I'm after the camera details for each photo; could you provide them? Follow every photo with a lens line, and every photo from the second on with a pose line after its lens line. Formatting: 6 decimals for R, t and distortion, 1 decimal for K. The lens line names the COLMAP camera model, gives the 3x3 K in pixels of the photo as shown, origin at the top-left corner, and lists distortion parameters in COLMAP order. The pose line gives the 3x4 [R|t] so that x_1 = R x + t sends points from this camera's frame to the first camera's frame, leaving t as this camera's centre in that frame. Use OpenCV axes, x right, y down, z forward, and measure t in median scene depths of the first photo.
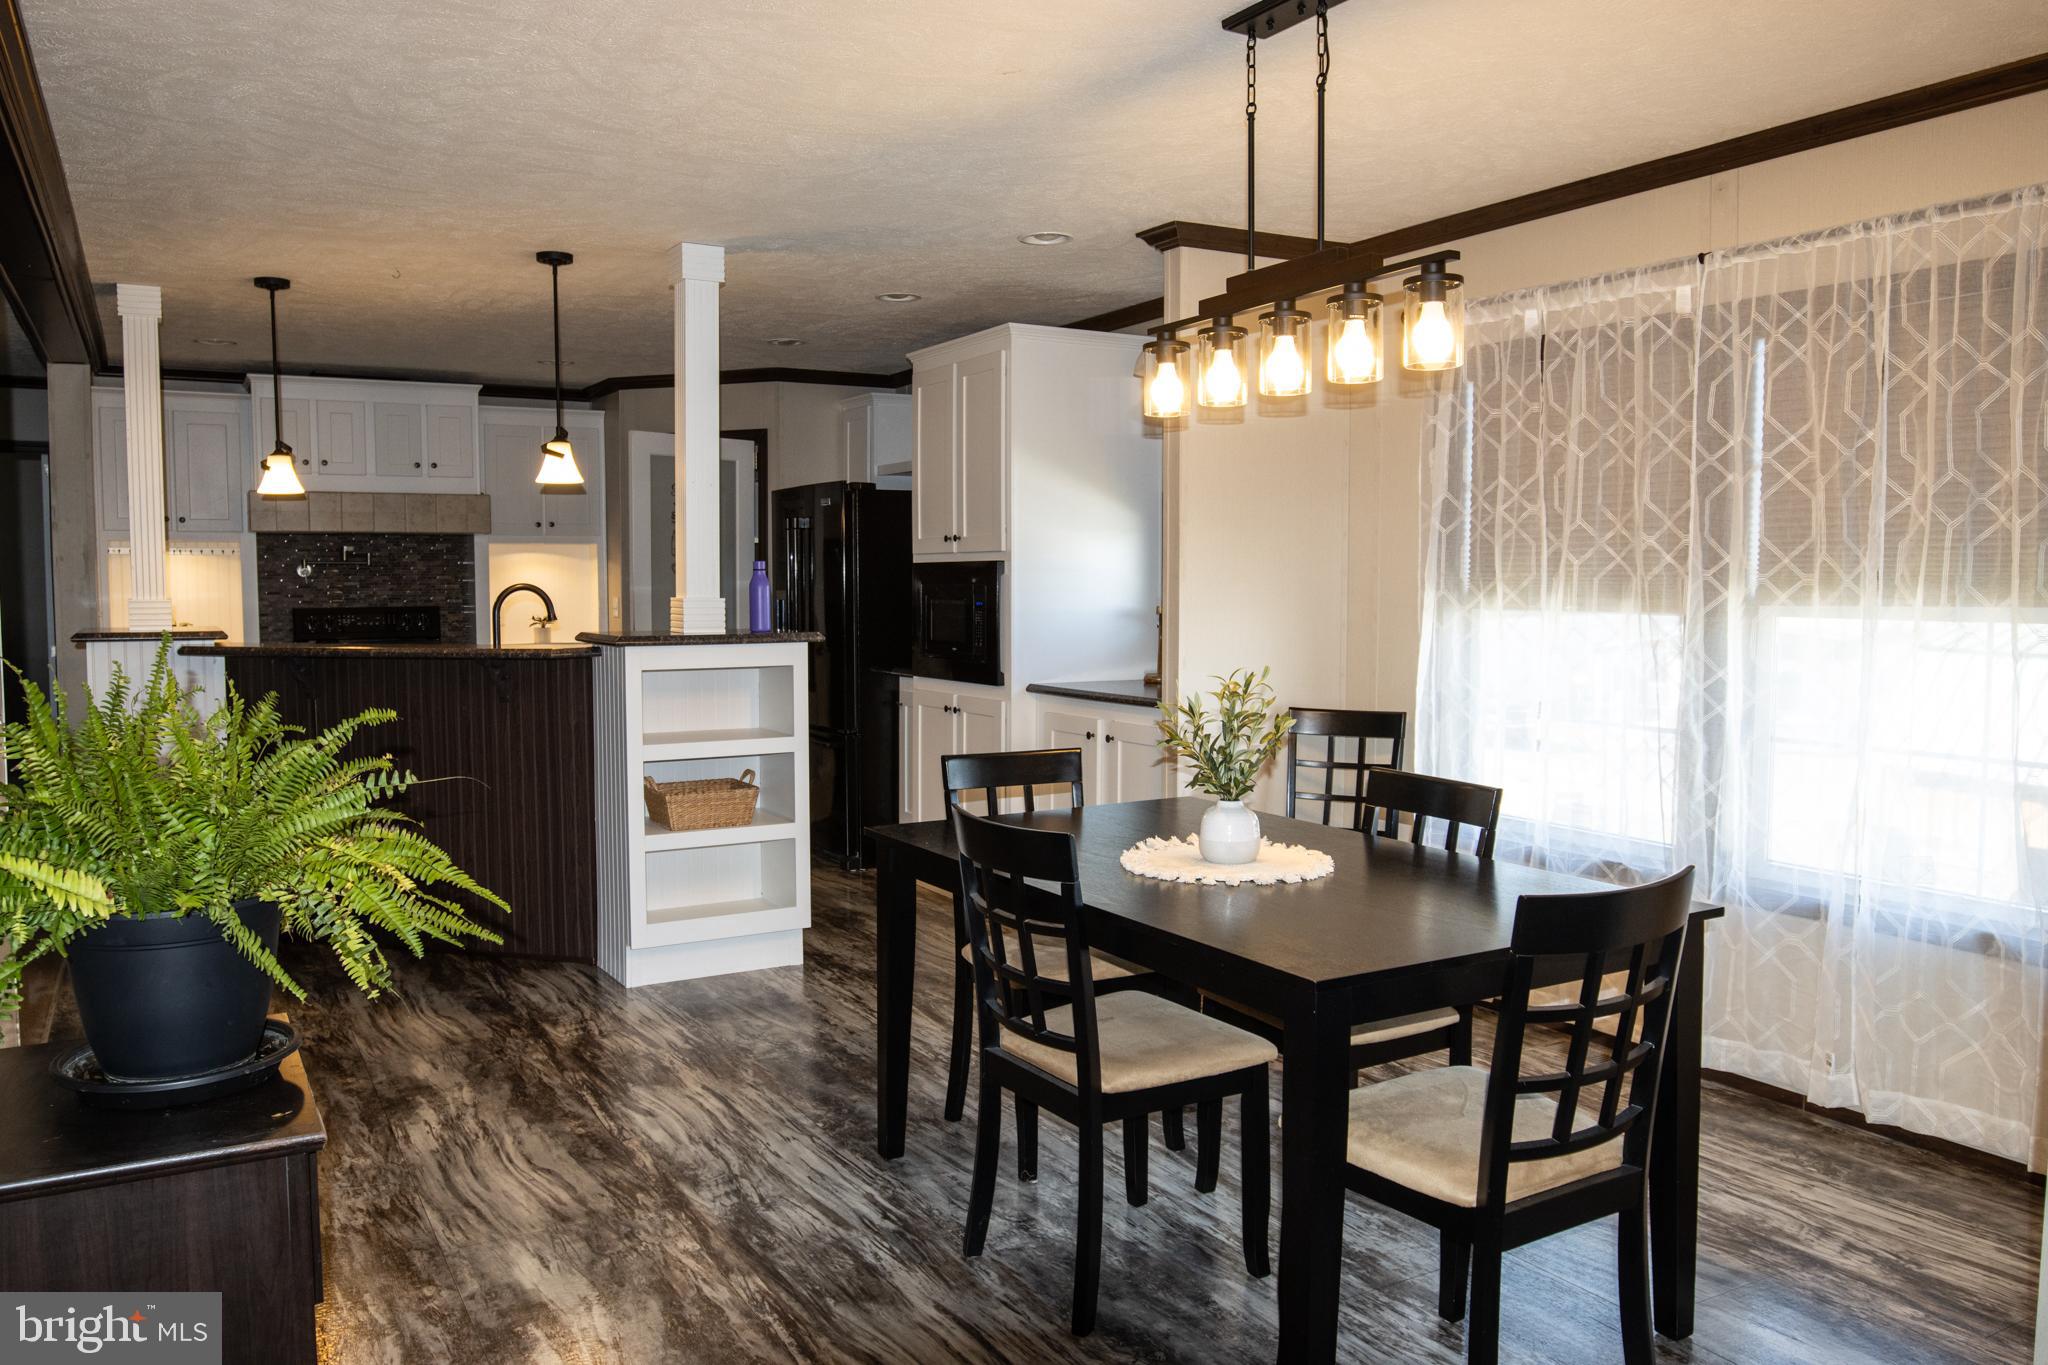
lens RADIAL K [[1540.4, 0, 1065.2], [0, 1540.4, 674.9], [0, 0, 1]] dist [-0.048005, 0.005111]
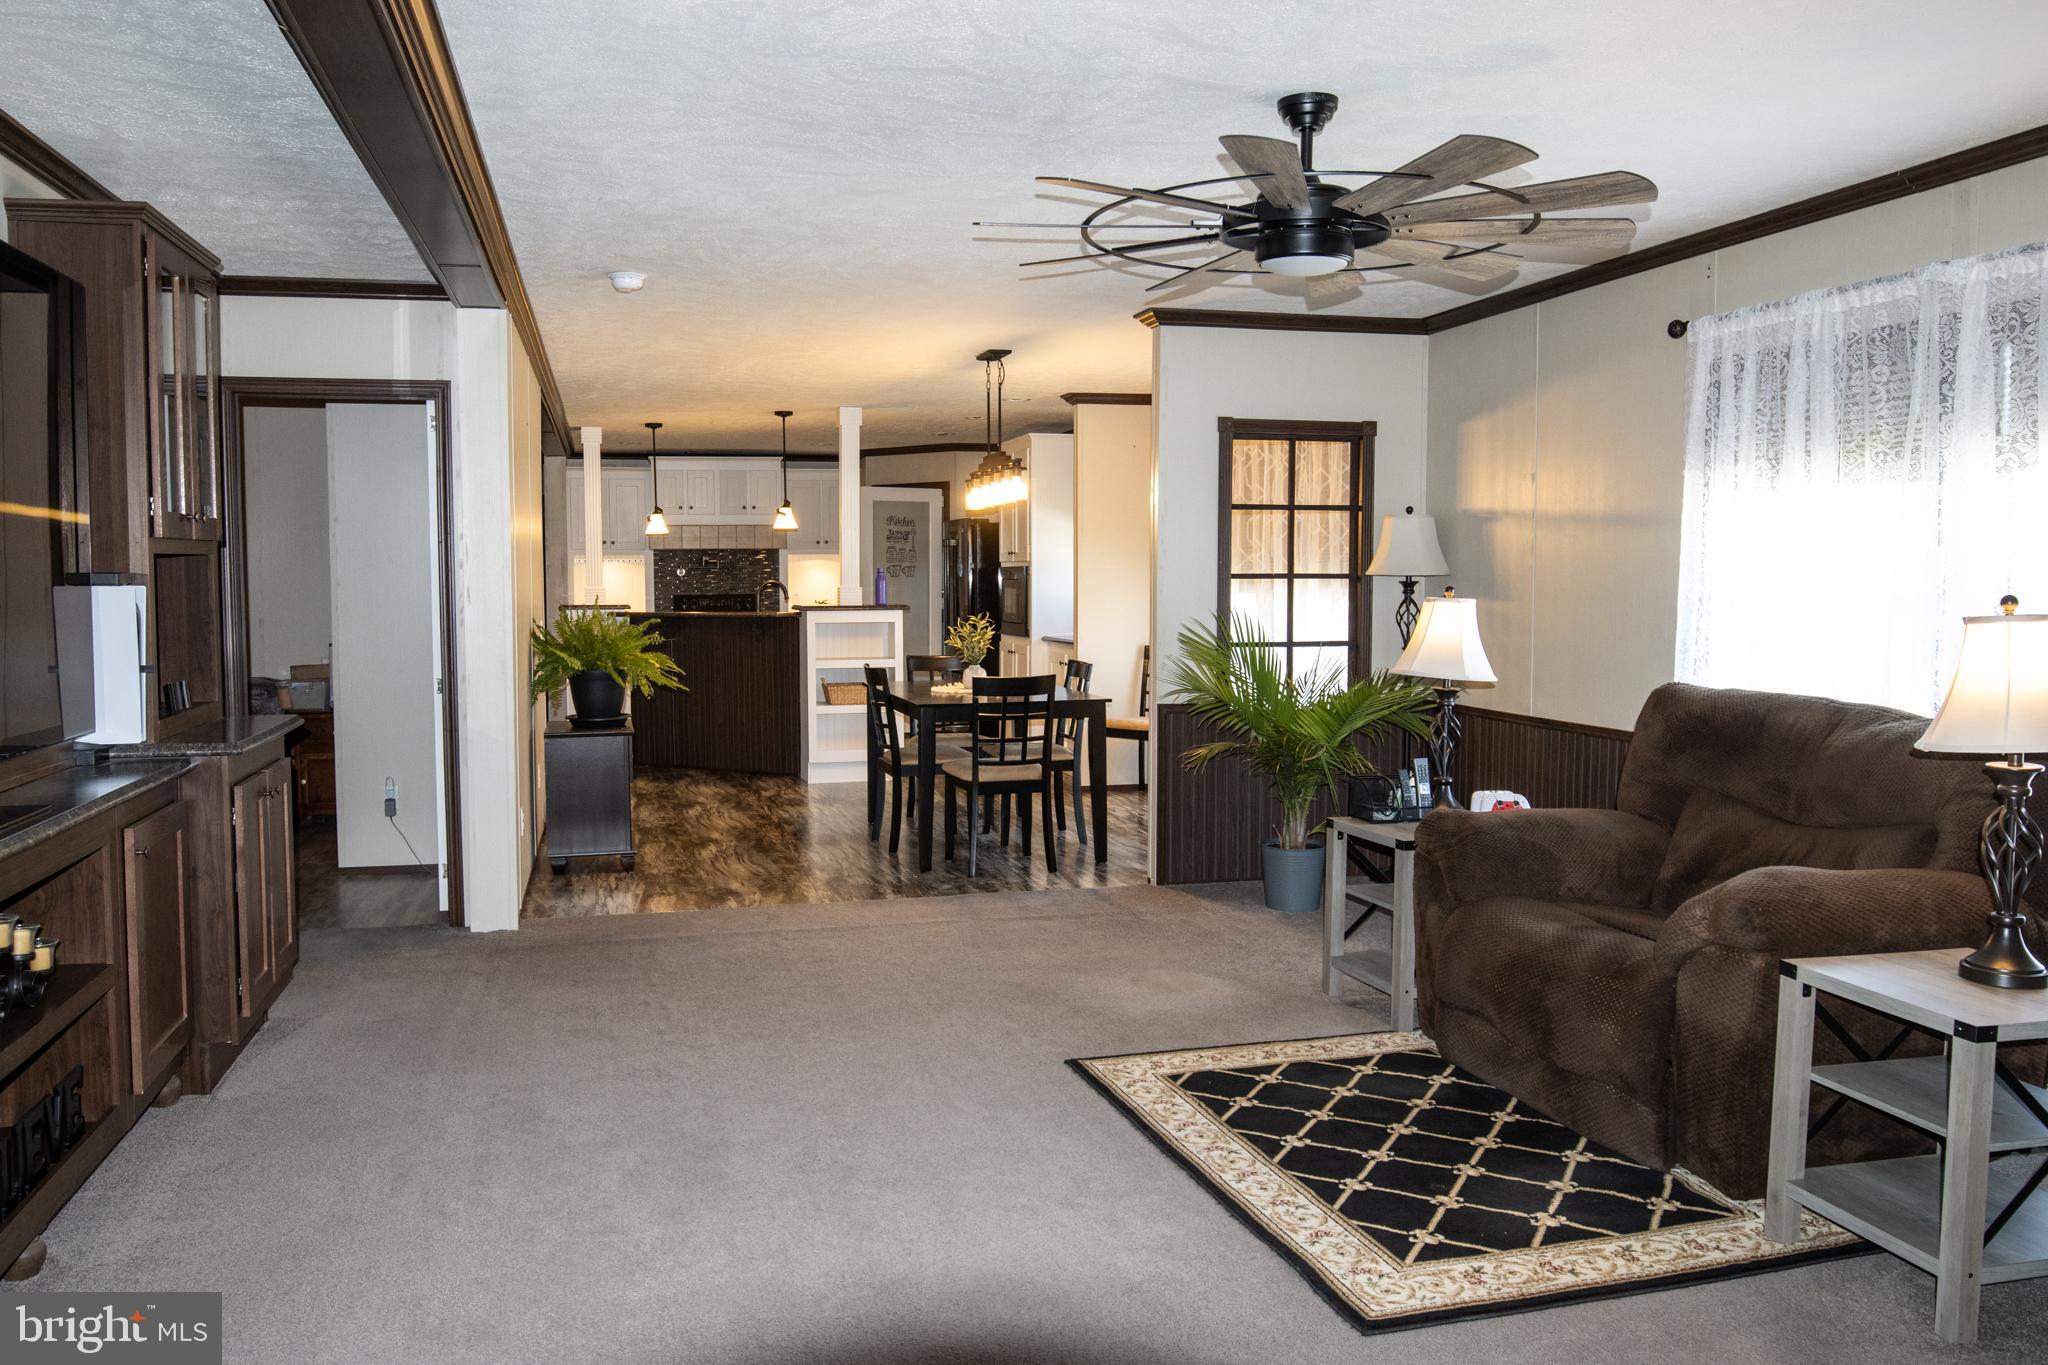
lens RADIAL K [[1540.4, 0, 1020.4], [0, 1540.4, 680.8], [0, 0, 1]] dist [-0.048005, 0.005111]
pose [[0.962108, 0.016369, -0.272176, 0.416679], [-0.014603, 0.999857, 0.008514, 0.040408], [0.272277, -0.004217, 0.962210, -0.678608]]
